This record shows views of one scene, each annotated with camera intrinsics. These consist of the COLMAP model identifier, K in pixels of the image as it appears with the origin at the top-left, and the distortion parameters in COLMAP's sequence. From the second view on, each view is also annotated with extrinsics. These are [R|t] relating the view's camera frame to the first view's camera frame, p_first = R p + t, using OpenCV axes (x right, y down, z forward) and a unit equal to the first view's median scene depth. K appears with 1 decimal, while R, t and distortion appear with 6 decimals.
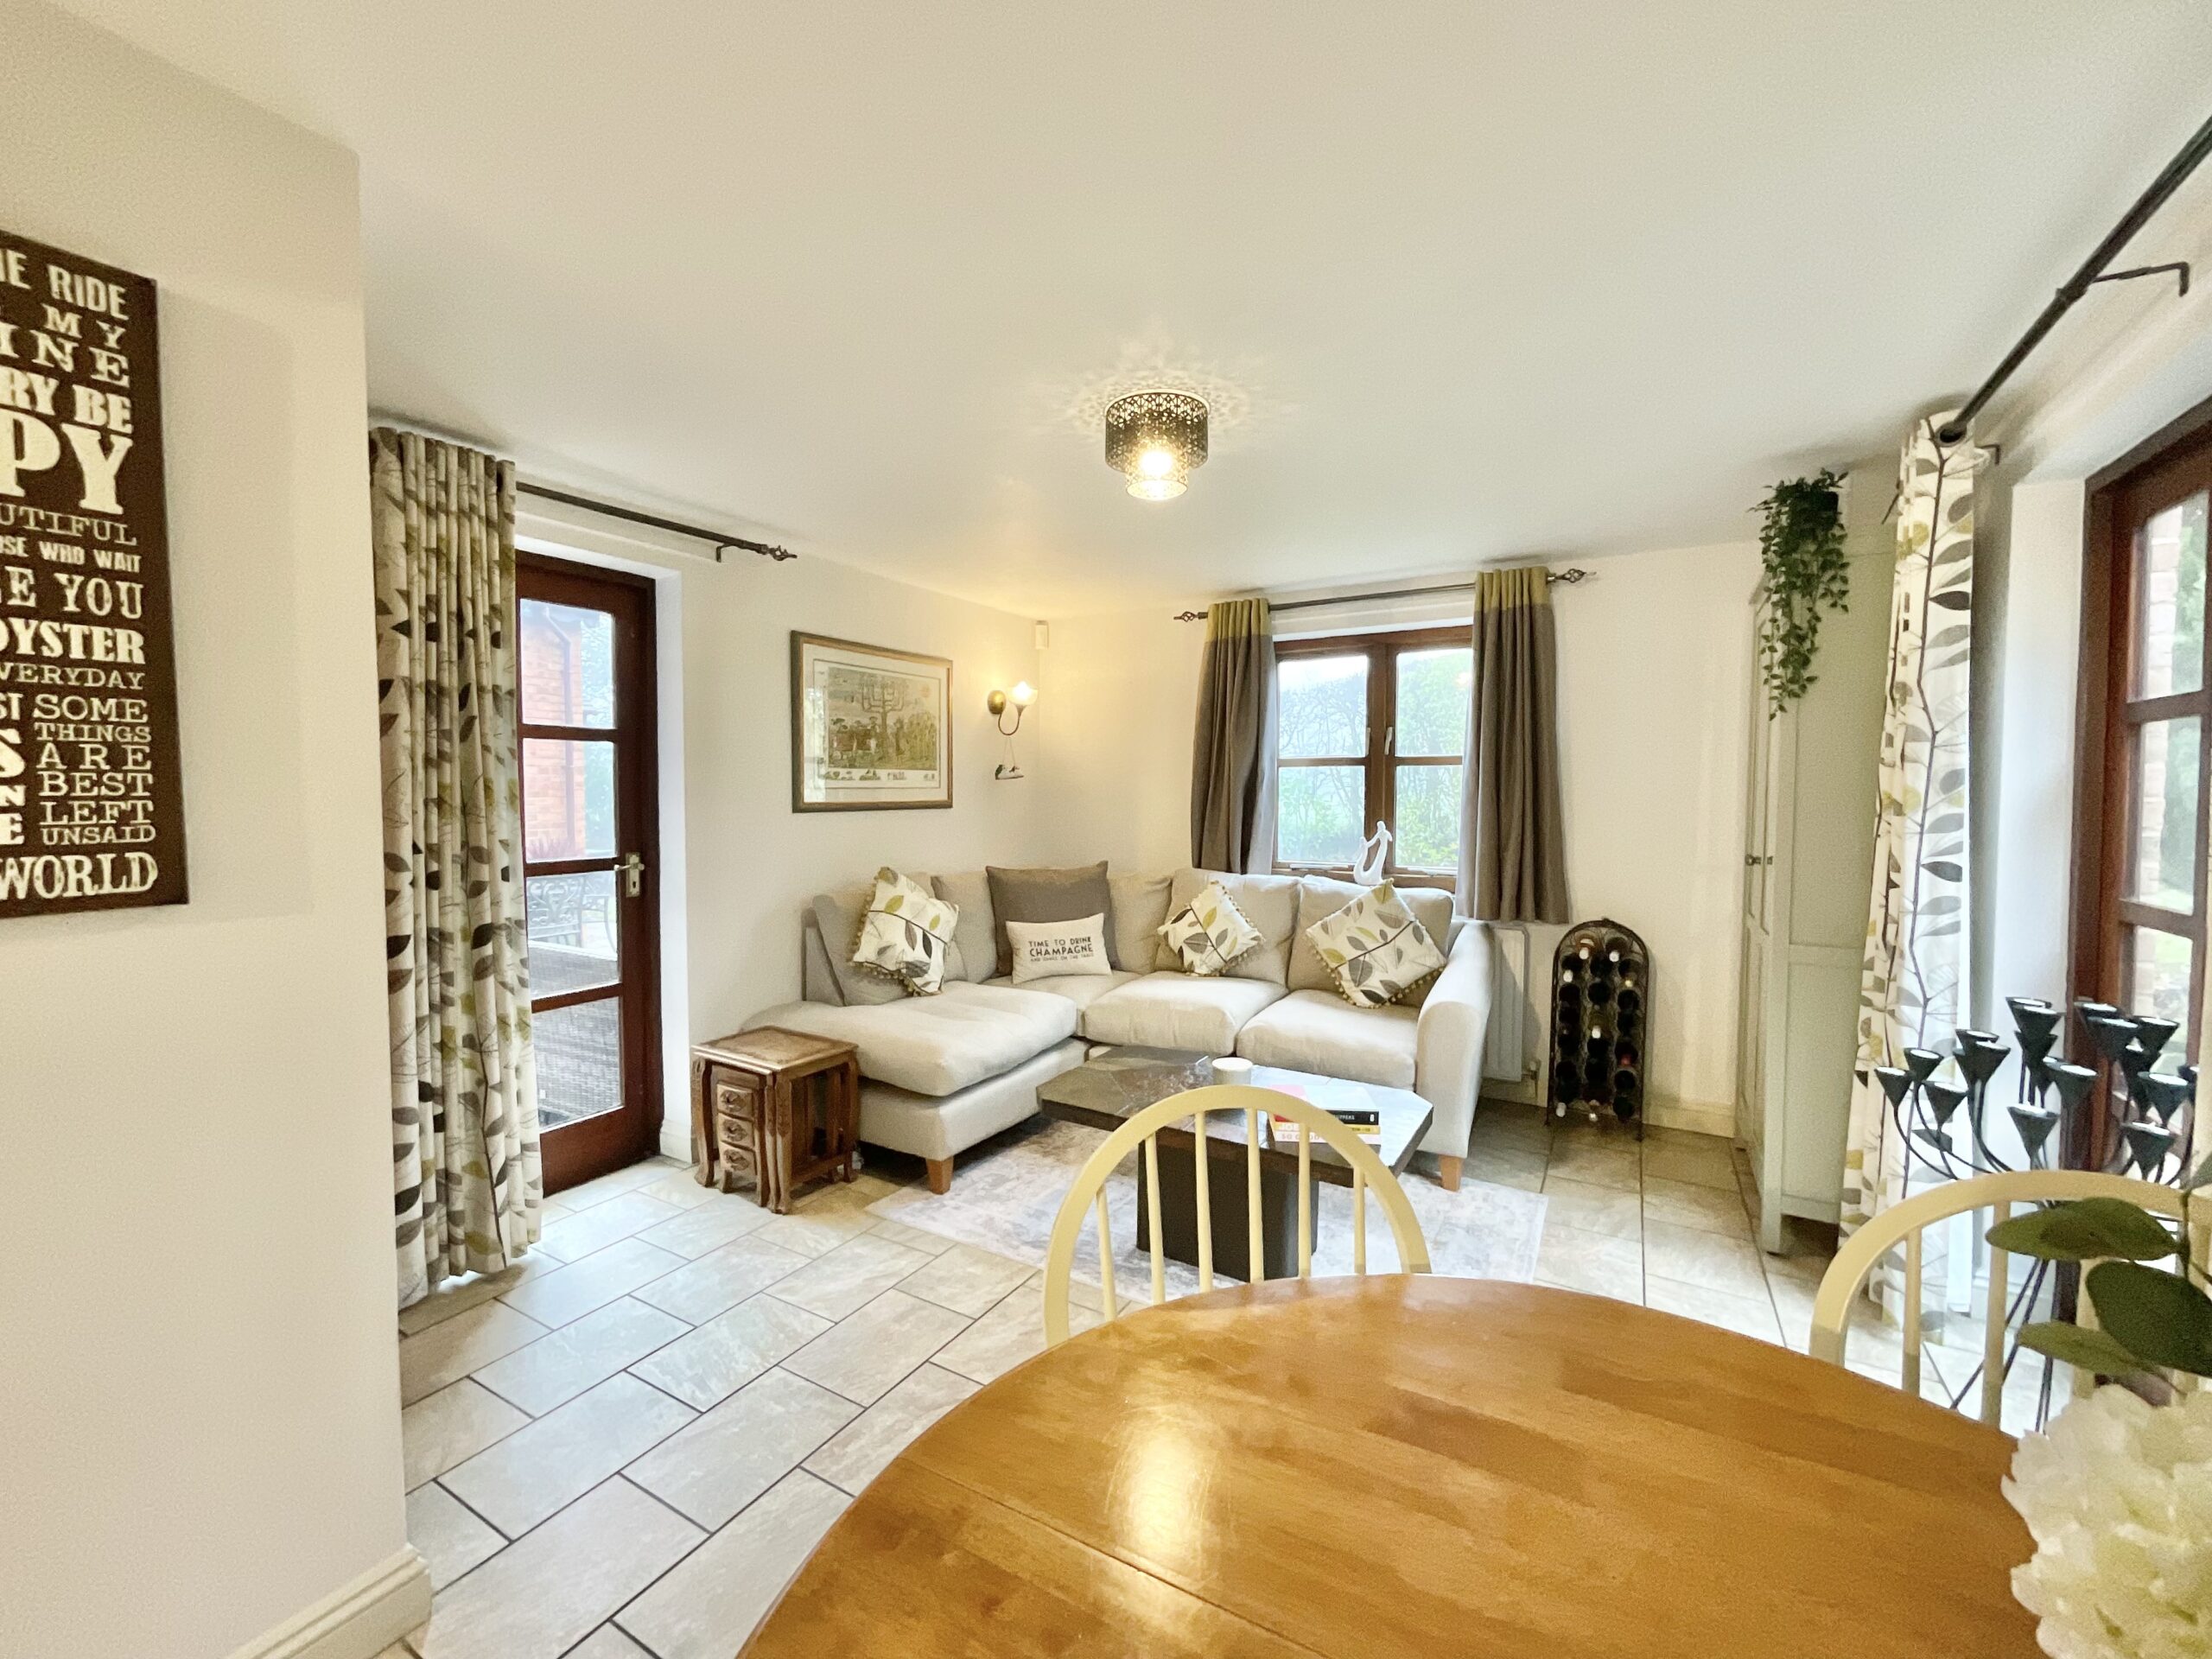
lens RADIAL K [[900.1, 0, 1108.2], [0, 900.1, 827.7], [0, 0, 1]] dist [-0.005231, 0.001941]
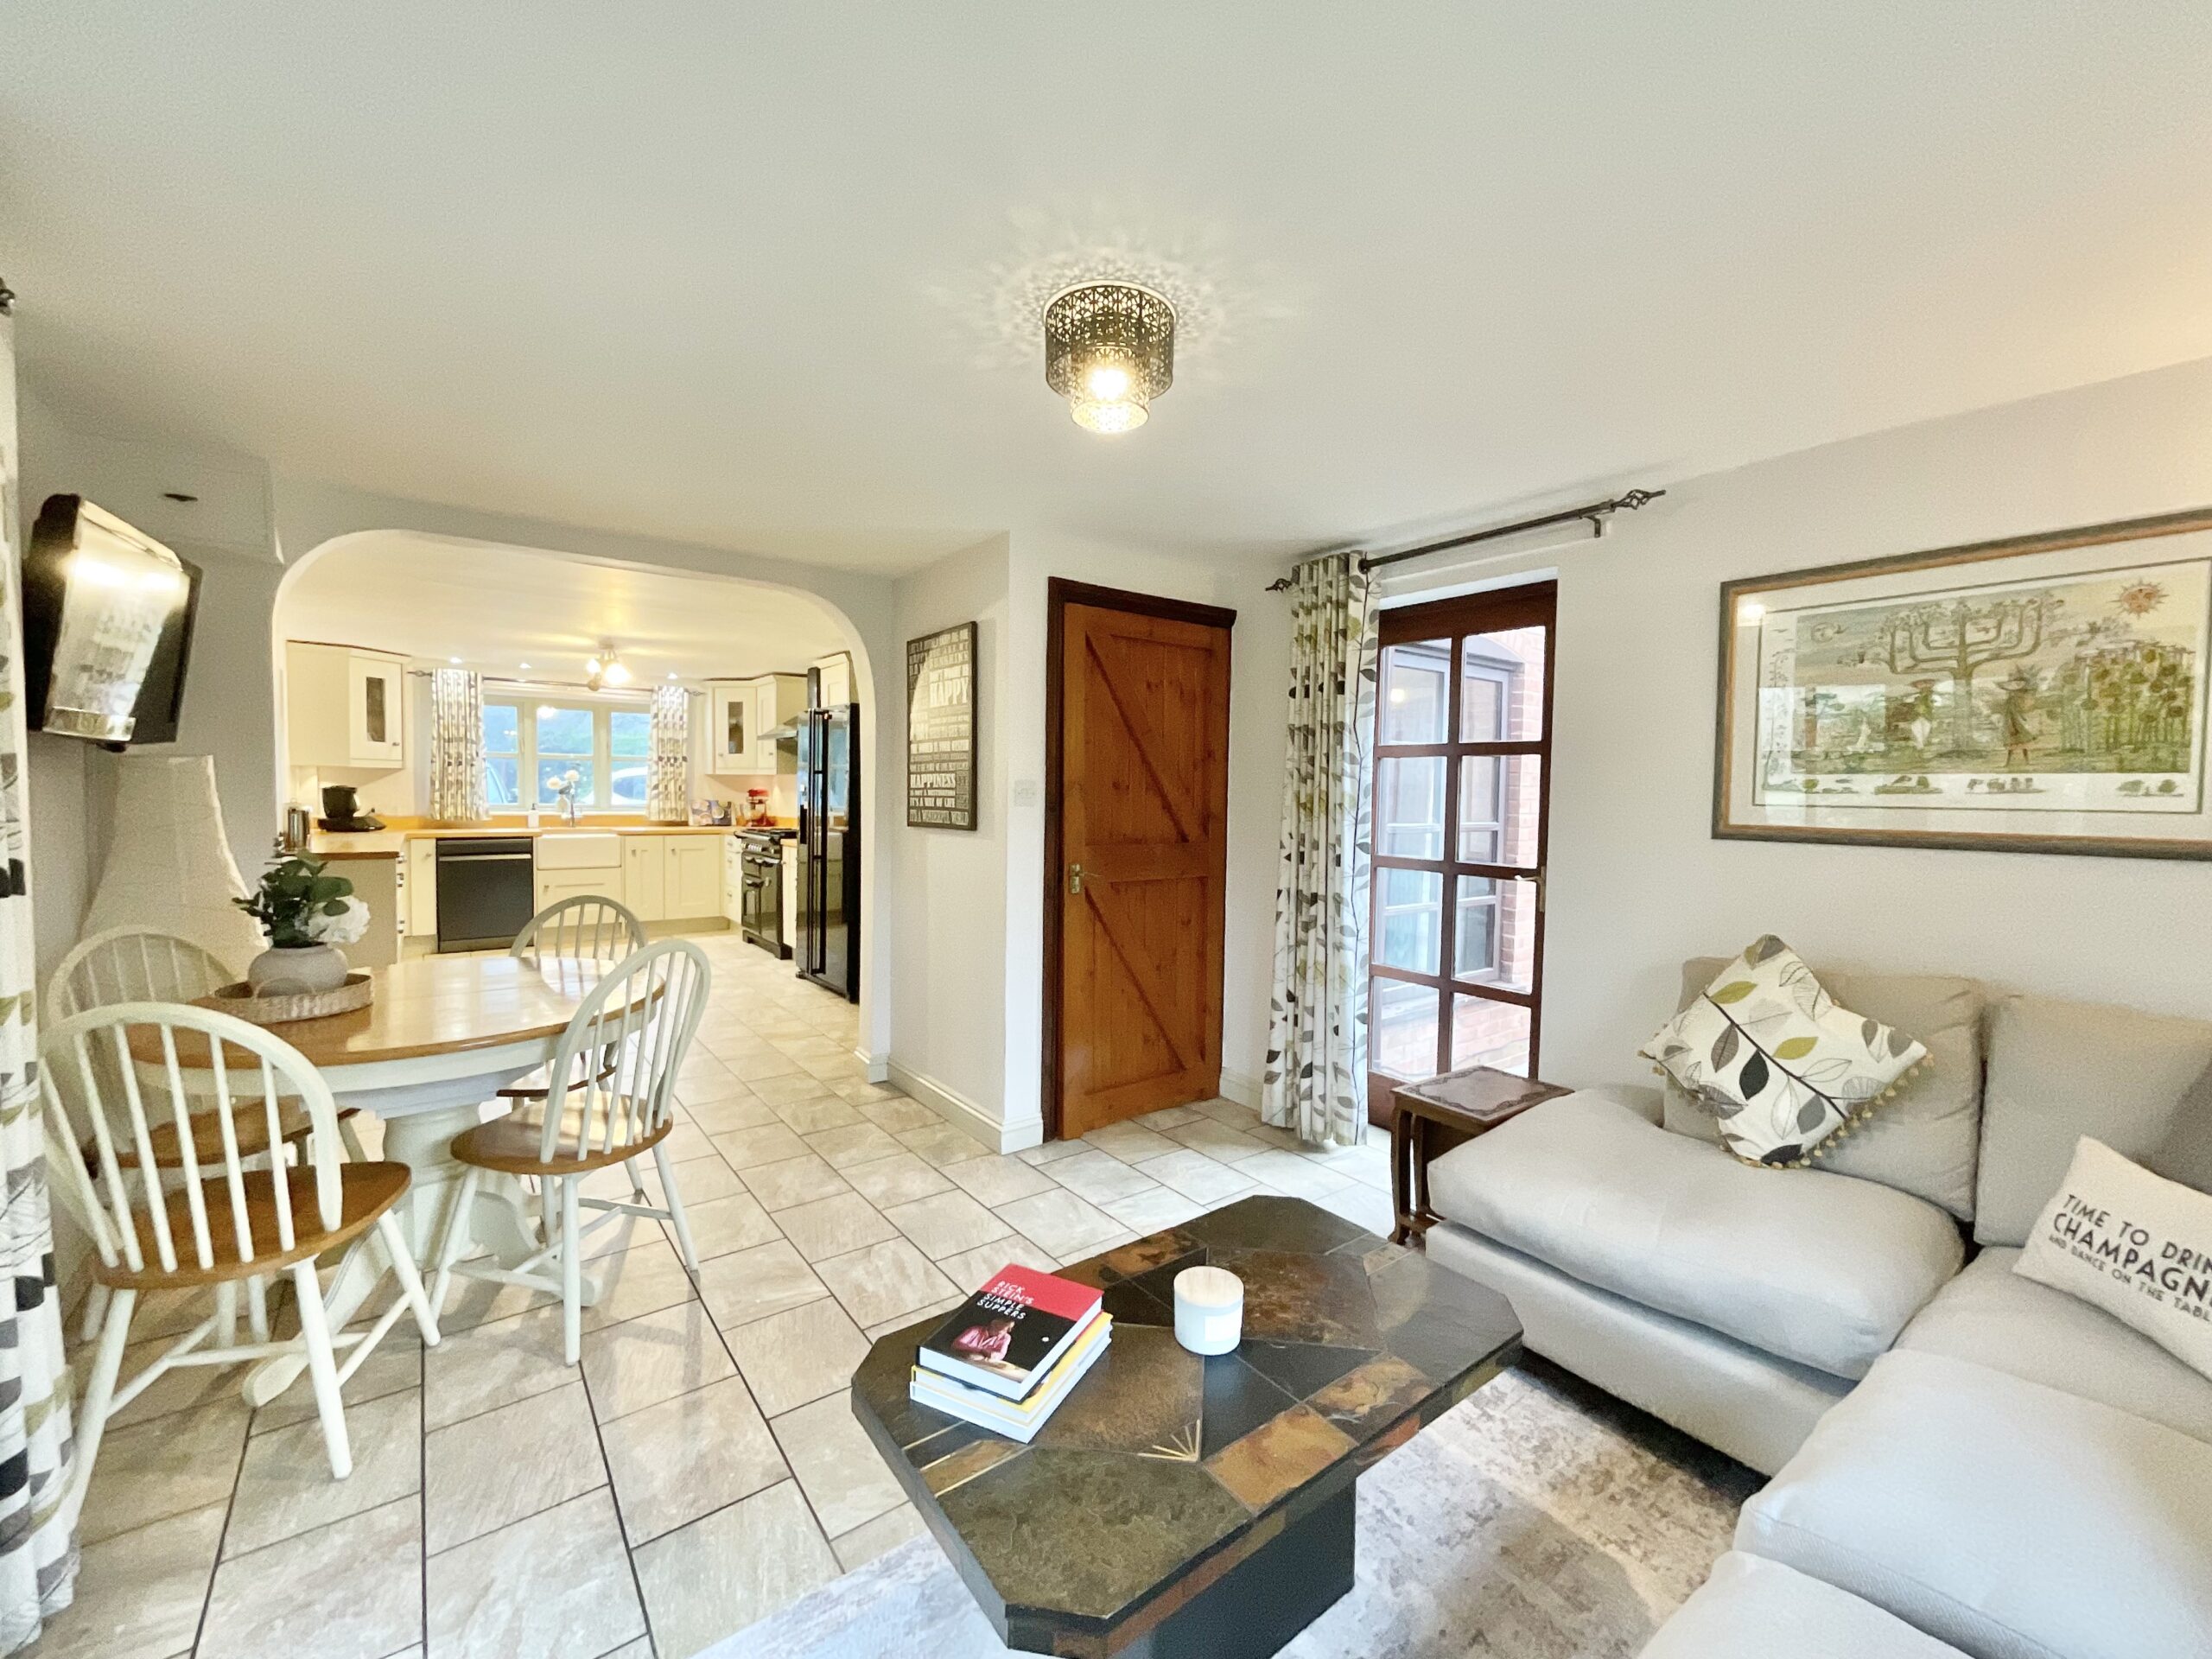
lens RADIAL K [[900.1, 0, 1099.0], [0, 900.1, 821.9], [0, 0, 1]] dist [-0.005231, 0.001941]
pose [[-0.384620, 0.028662, -0.922630, 0.500197], [-0.055154, 0.997018, 0.053965, -0.041730], [0.921426, 0.071643, -0.381892, 0.833138]]
